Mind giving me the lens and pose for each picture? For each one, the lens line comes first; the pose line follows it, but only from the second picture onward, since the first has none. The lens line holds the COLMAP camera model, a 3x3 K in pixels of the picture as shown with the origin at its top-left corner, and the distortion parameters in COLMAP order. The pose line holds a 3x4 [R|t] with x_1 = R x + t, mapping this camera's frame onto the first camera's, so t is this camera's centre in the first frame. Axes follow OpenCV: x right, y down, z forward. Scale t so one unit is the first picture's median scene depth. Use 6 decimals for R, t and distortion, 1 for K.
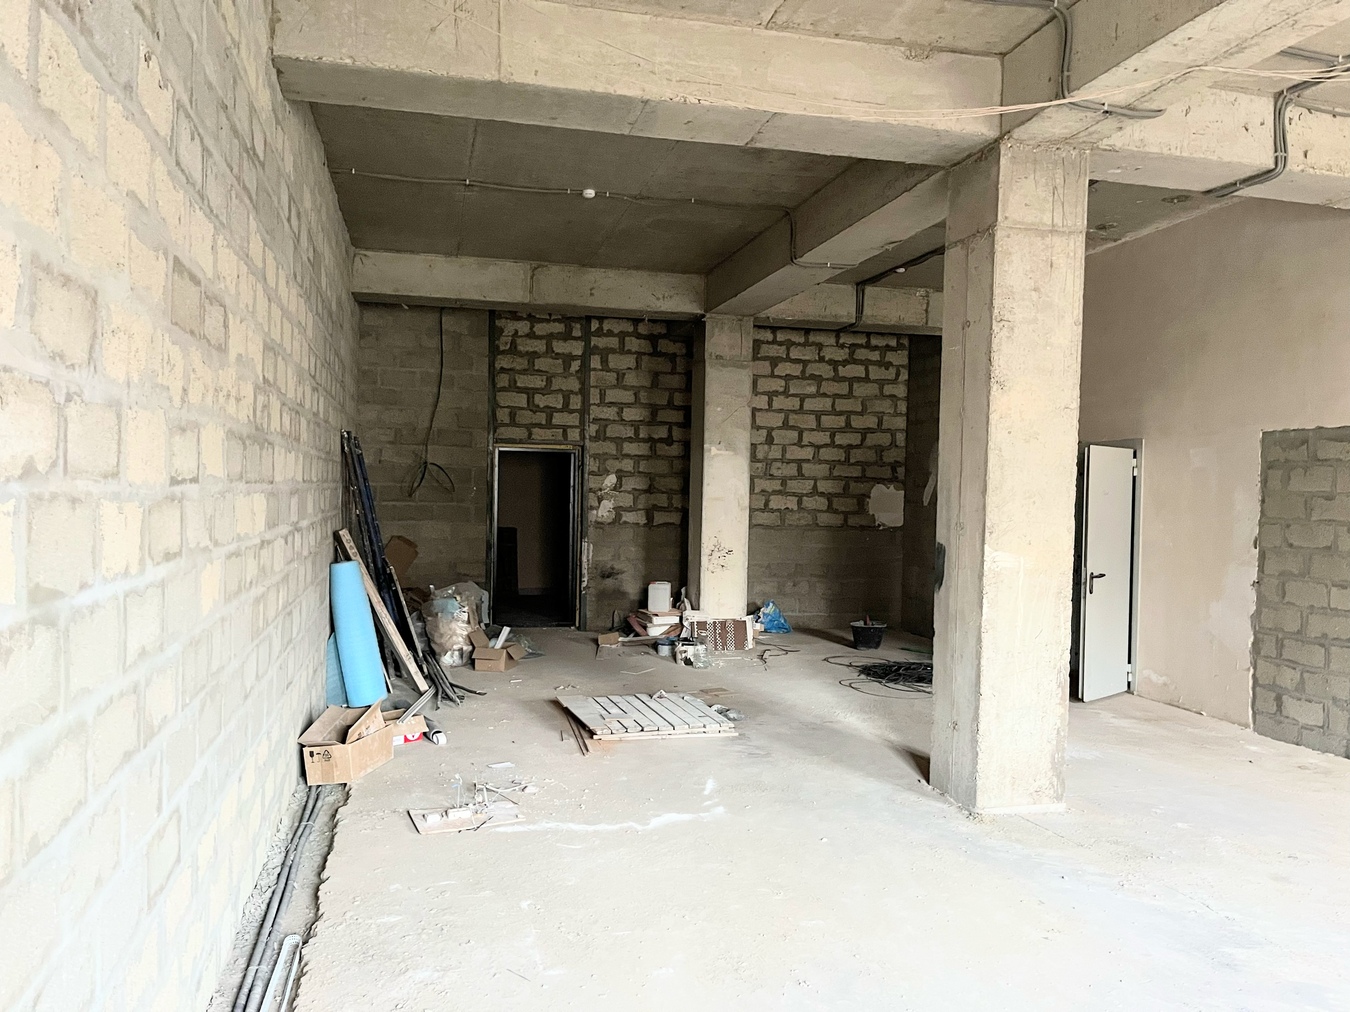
lens RADIAL K [[1030.3, 0, 682.1], [0, 1030.3, 516.5], [0, 0, 1]] dist [0.058111, -0.086510]
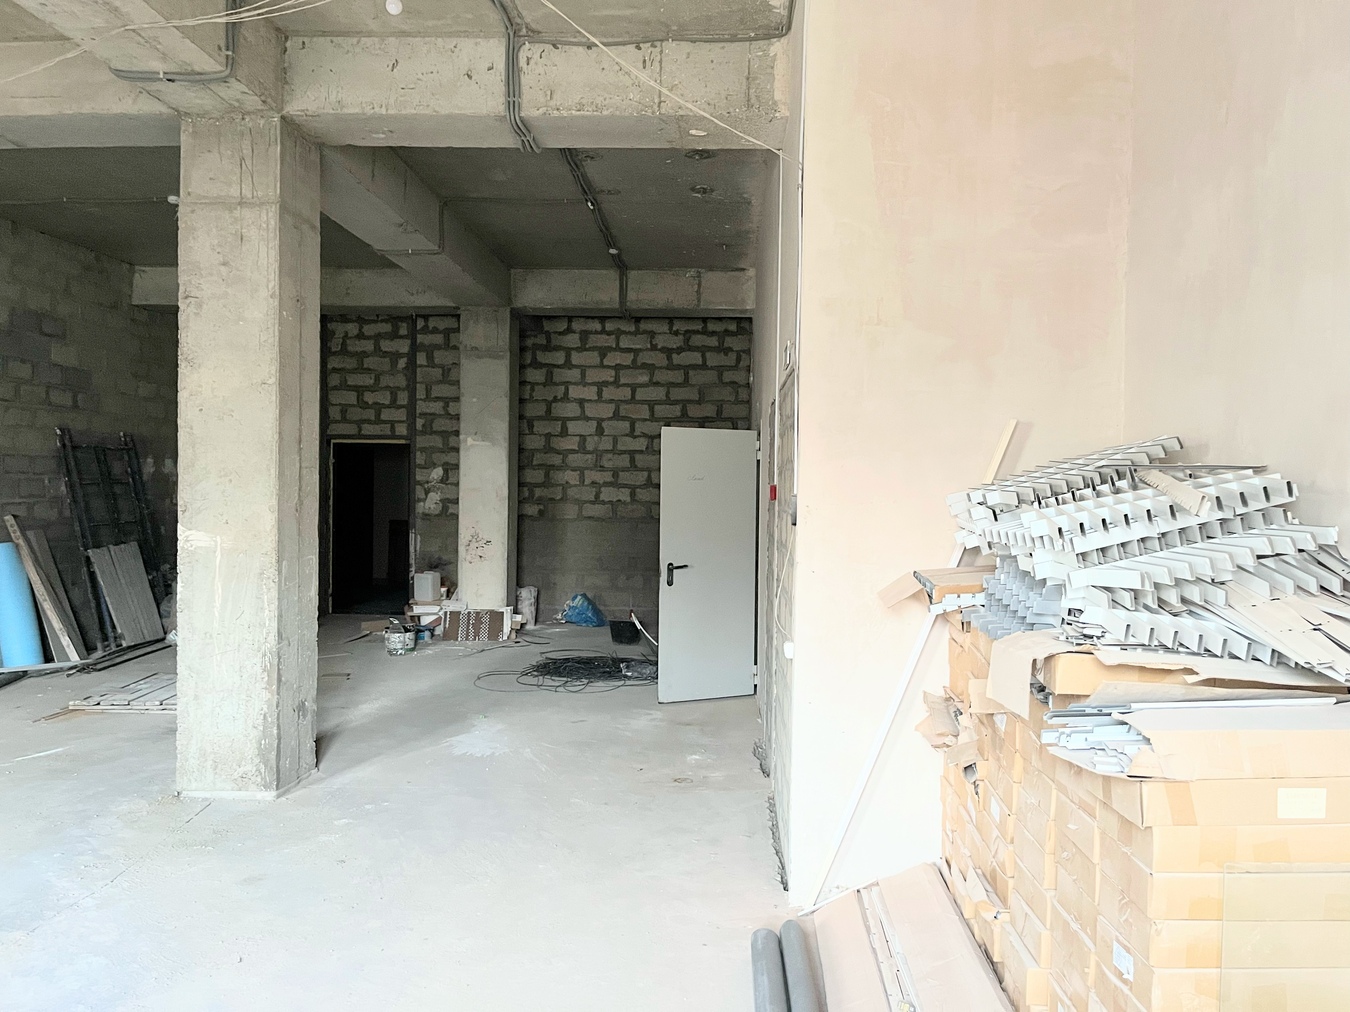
lens RADIAL K [[1030.3, 0, 683.7], [0, 1030.3, 505.0], [0, 0, 1]] dist [0.058111, -0.086510]
pose [[0.960402, -0.001143, -0.278617, 0.728093], [-0.002545, 0.999914, -0.012875, 0.014864], [0.278608, 0.013074, 0.960316, 0.125954]]
